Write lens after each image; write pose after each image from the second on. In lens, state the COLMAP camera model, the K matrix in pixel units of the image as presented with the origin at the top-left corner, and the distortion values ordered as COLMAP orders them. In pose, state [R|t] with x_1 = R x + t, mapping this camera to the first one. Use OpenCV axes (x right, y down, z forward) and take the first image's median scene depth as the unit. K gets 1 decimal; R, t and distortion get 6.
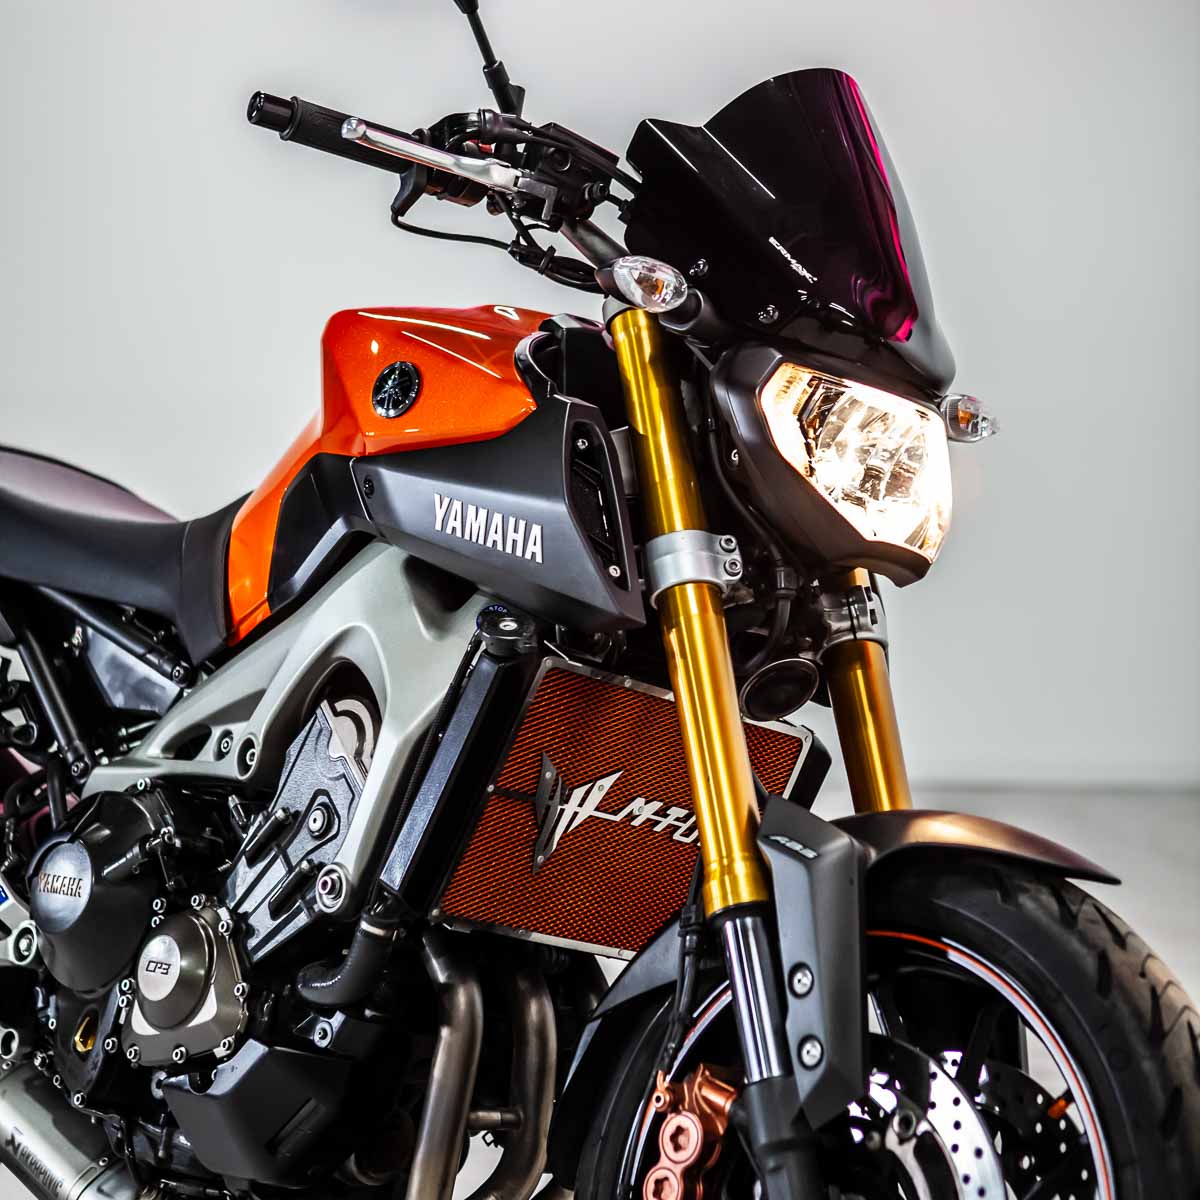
lens RADIAL K [[2863.2, 0, 609.3], [0, 2863.2, 594.8], [0, 0, 1]] dist [0.071054, 0.000000]
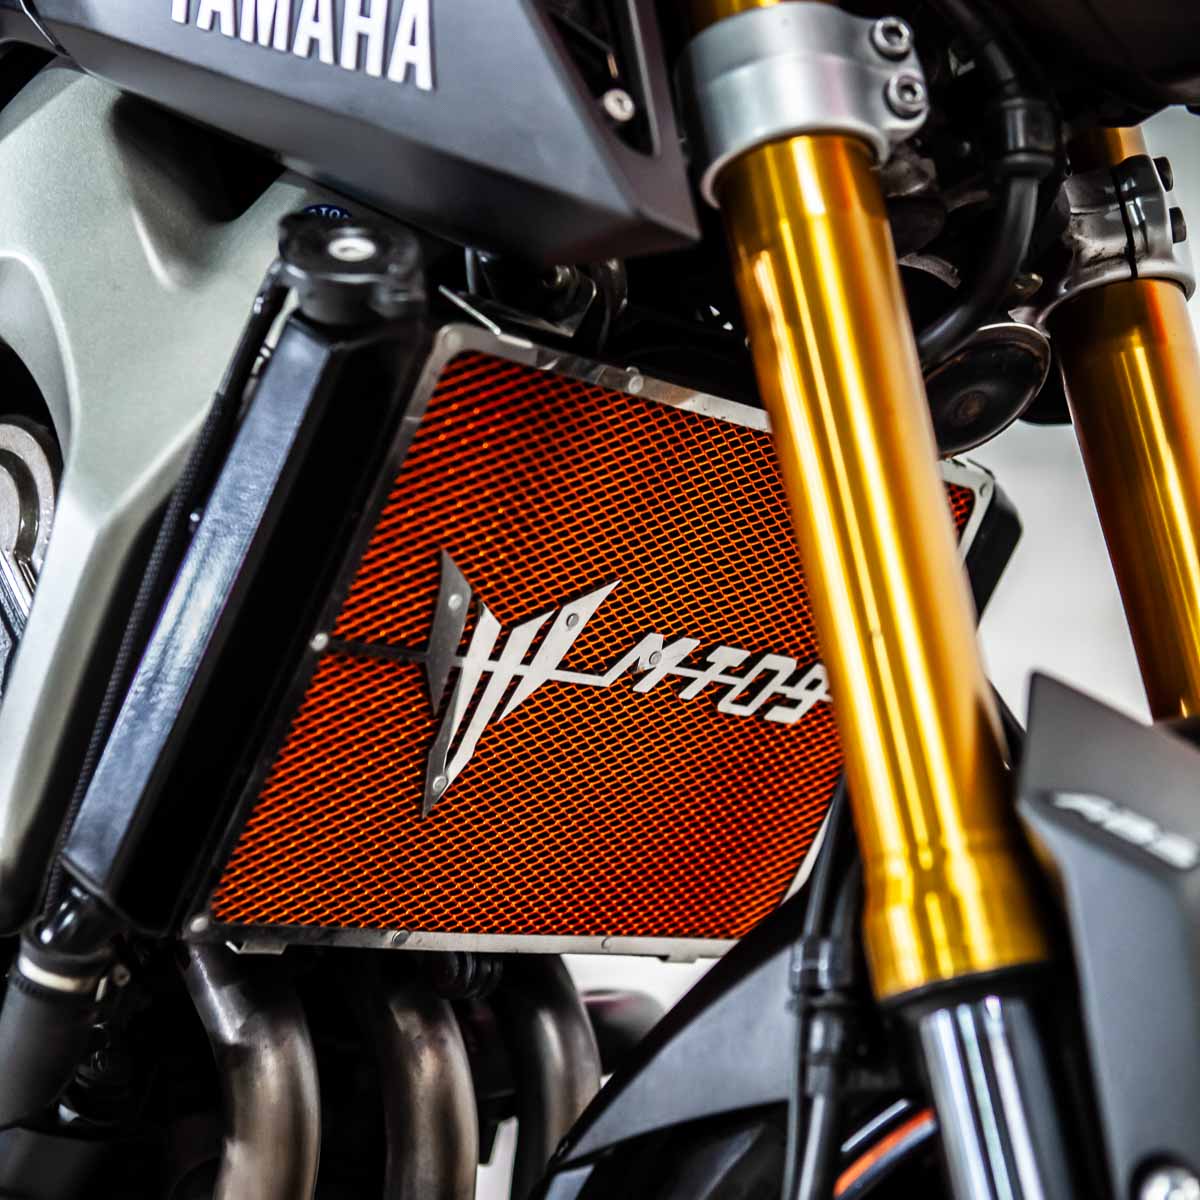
lens RADIAL K [[2579.3, 0, 603.6], [0, 2579.3, 653.1], [0, 0, 1]] dist [0.023398, 0.000000]
pose [[0.998619, -0.016818, 0.049772, -0.018433], [0.009147, 0.988565, 0.150520, 0.012475], [-0.051735, -0.149857, 0.987353, 0.618378]]
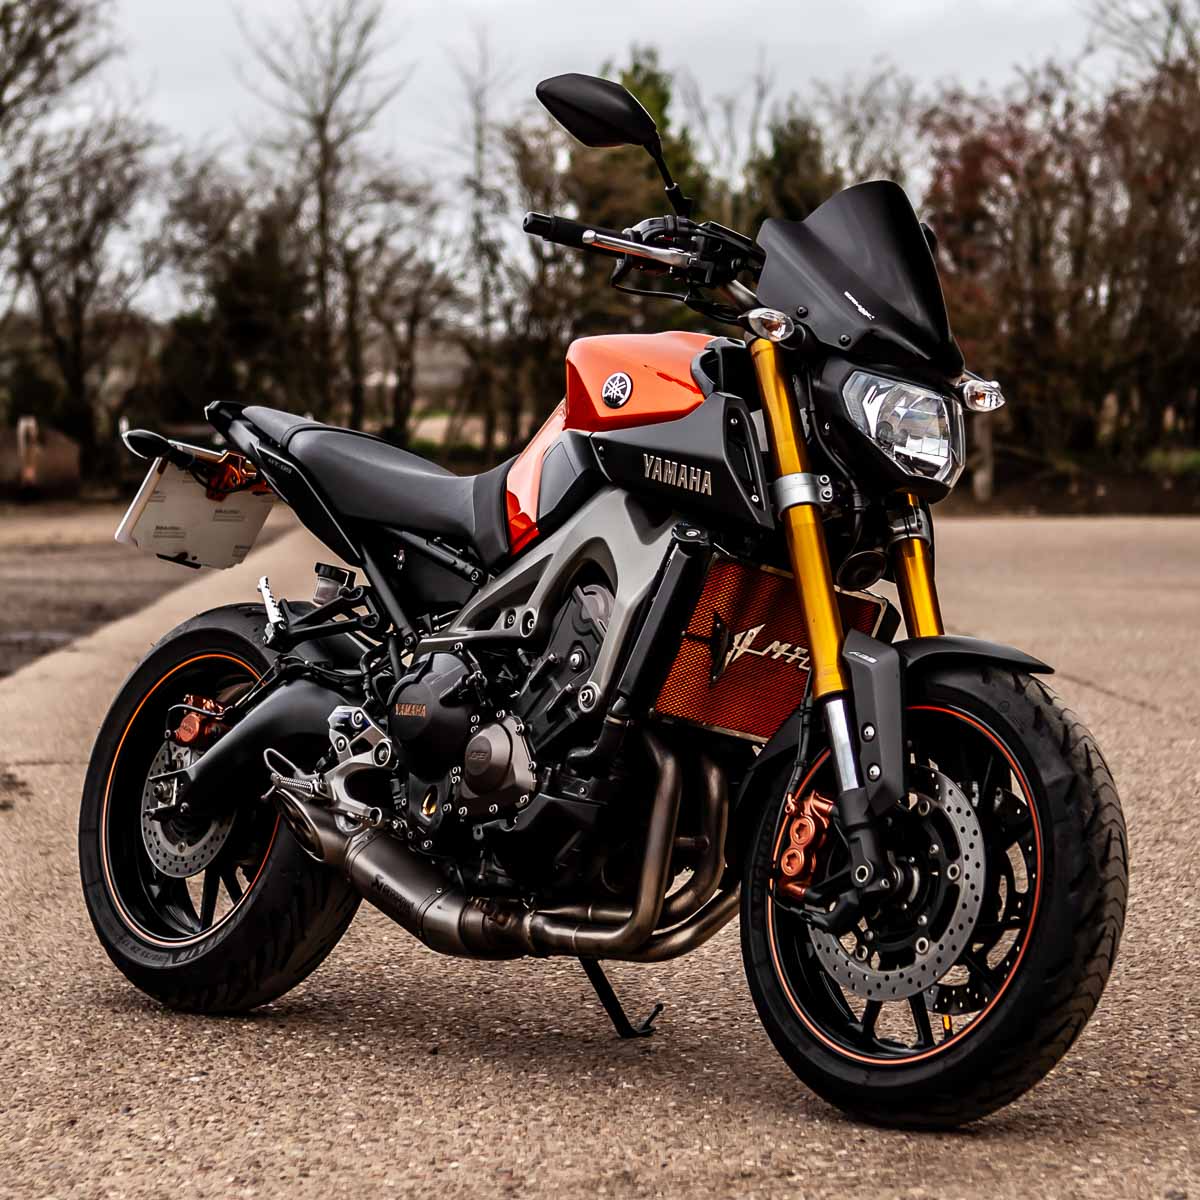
lens RADIAL K [[3397.7, 0, 598.3], [0, 3397.7, 597.9], [0, 0, 1]] dist [-0.045191, 0.000000]
pose [[0.998134, -0.026278, -0.055110, 0.017313], [0.026956, 0.999569, 0.011593, 0.023167], [0.054782, -0.013057, 0.998413, -0.936715]]
